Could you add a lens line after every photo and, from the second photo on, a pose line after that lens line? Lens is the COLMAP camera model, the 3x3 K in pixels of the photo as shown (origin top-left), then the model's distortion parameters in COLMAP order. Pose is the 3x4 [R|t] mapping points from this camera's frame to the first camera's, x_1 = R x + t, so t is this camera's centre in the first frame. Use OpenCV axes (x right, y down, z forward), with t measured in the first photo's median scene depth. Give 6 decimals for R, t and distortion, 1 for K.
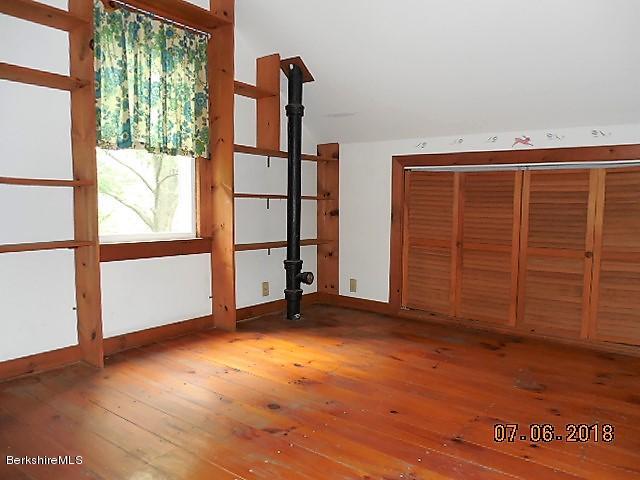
lens RADIAL K [[479.8, 0, 324.4], [0, 479.8, 244.8], [0, 0, 1]] dist [0.010154, 0.000477]
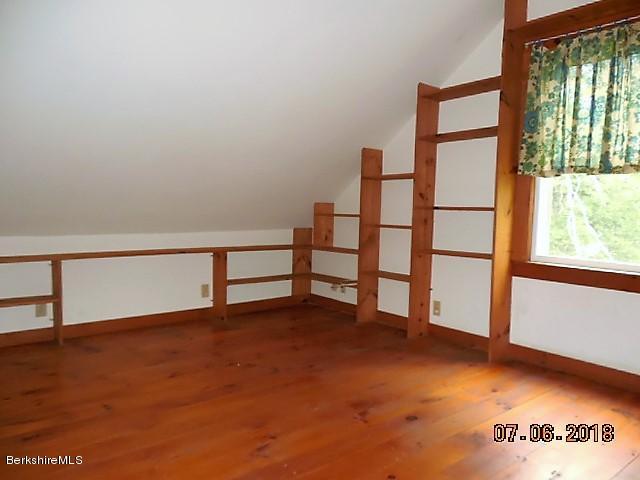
lens RADIAL K [[479.8, 0, 324.1], [0, 479.8, 237.6], [0, 0, 1]] dist [0.010154, 0.000477]
pose [[-0.223334, 0.038721, -0.973973, 0.691709], [-0.116287, 0.991016, 0.066063, -0.070992], [0.967781, 0.128015, -0.216825, 0.735303]]
